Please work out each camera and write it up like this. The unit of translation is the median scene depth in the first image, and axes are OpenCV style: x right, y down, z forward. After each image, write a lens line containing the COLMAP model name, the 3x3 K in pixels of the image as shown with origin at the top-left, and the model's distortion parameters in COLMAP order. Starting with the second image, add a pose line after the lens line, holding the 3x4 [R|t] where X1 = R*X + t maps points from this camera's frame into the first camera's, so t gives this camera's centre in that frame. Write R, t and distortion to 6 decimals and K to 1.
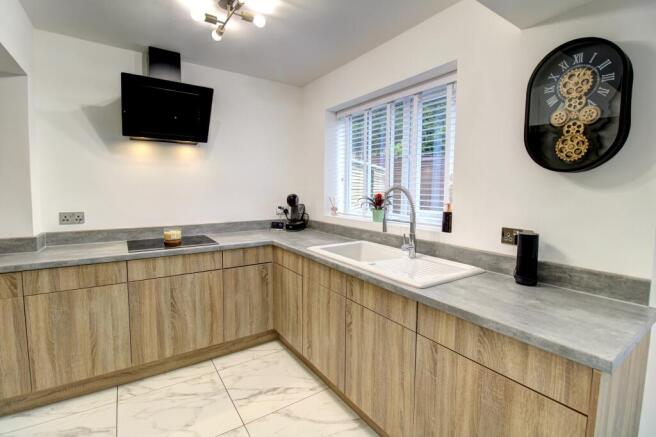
lens RADIAL K [[307.0, 0, 329.6], [0, 307.0, 211.7], [0, 0, 1]] dist [-0.011900, -0.001558]
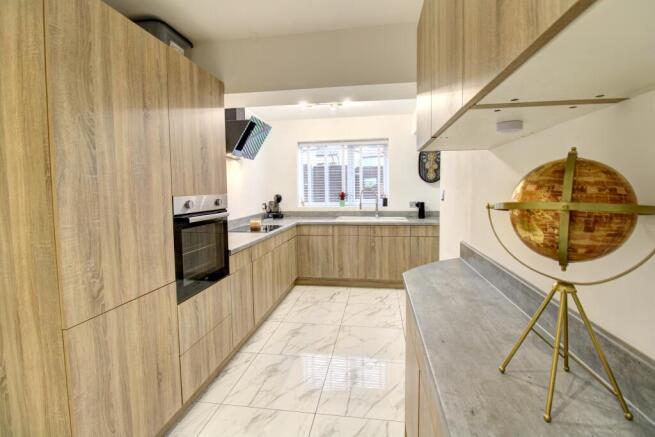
lens RADIAL K [[306.6, 0, 327.3], [0, 306.6, 215.9], [0, 0, 1]] dist [-0.011900, -0.001558]
pose [[0.679178, -0.078144, 0.729802, -1.654864], [0.071658, 0.996626, 0.040028, 0.010878], [-0.730467, 0.025110, 0.682486, -0.308149]]
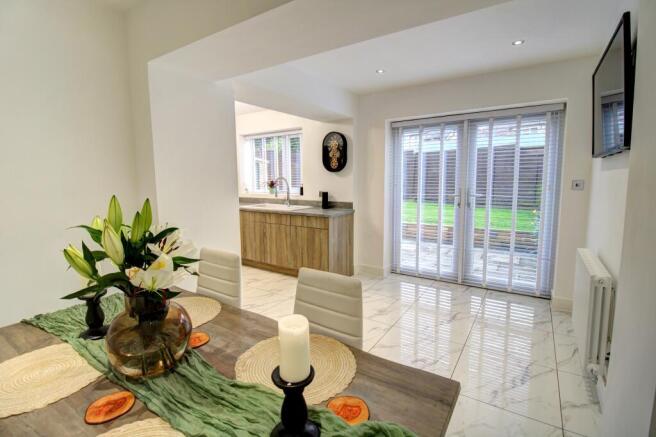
lens RADIAL K [[307.0, 0, 327.2], [0, 307.0, 215.8], [0, 0, 1]] dist [-0.011900, -0.001558]
pose [[0.928902, -0.057439, 0.365843, -0.330935], [0.040590, 0.997738, 0.053587, 0.103610], [-0.368093, -0.034928, 0.929133, -1.334272]]
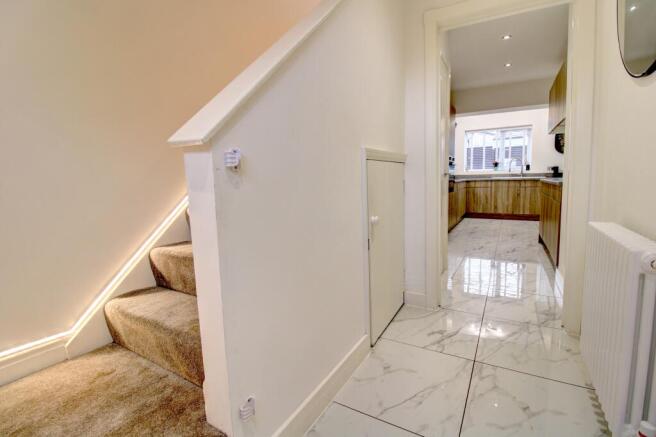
lens RADIAL K [[307.0, 0, 327.3], [0, 307.0, 211.2], [0, 0, 1]] dist [-0.011900, -0.001558]
pose [[0.901869, -0.076532, 0.425177, -3.285202], [0.062902, 0.996958, 0.046027, 0.228993], [-0.427406, -0.014766, 0.903939, -1.249850]]
